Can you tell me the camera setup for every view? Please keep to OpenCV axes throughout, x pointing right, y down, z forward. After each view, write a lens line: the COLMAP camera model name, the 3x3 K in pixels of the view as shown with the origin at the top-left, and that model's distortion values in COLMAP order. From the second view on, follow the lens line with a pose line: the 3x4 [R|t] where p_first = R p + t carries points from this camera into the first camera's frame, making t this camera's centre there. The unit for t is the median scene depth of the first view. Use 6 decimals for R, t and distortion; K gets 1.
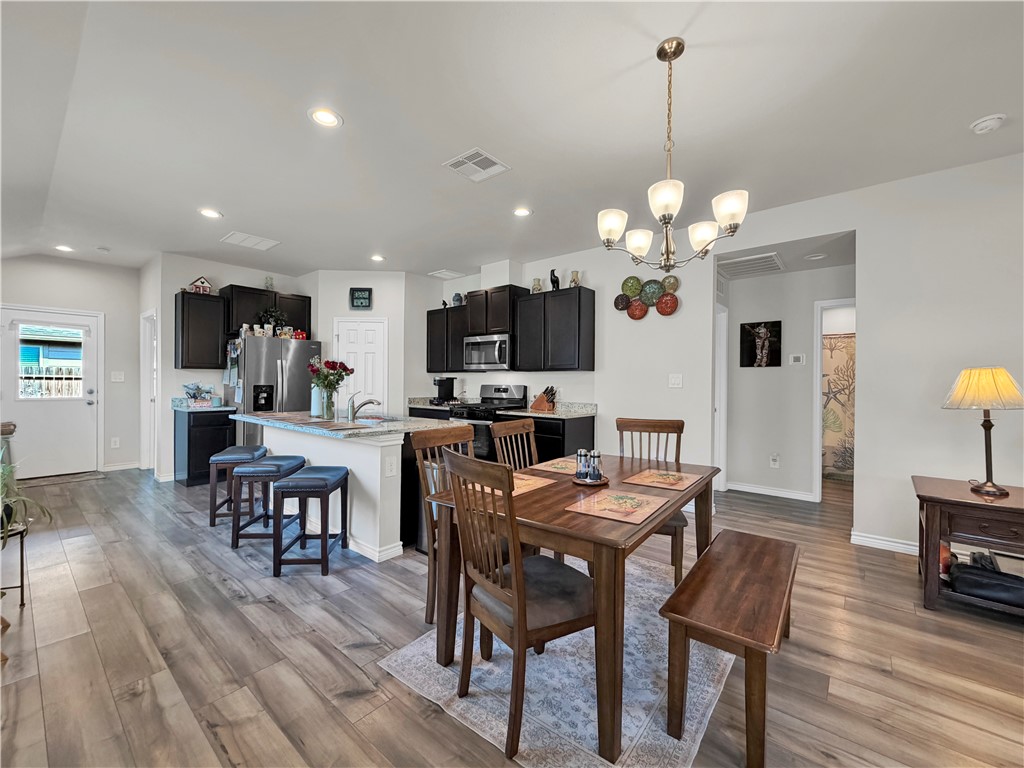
lens RADIAL K [[419.2, 0, 506.2], [0, 419.2, 385.2], [0, 0, 1]] dist [0.000635, -0.000112]
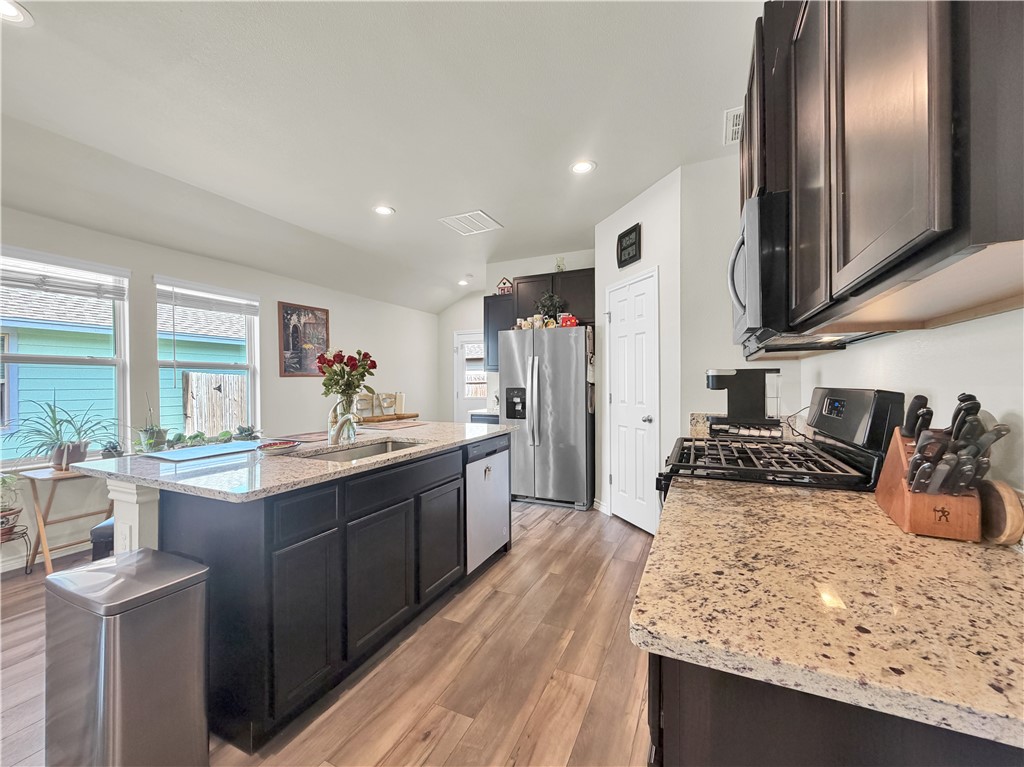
lens RADIAL K [[416.6, 0, 513.3], [0, 416.6, 385.3], [0, 0, 1]] dist [-0.001340, -0.000049]
pose [[0.267202, -0.007026, -0.963615, 0.220582], [-0.001592, 0.999969, -0.007733, 0.001093], [0.963639, 0.003600, 0.267183, 0.771650]]
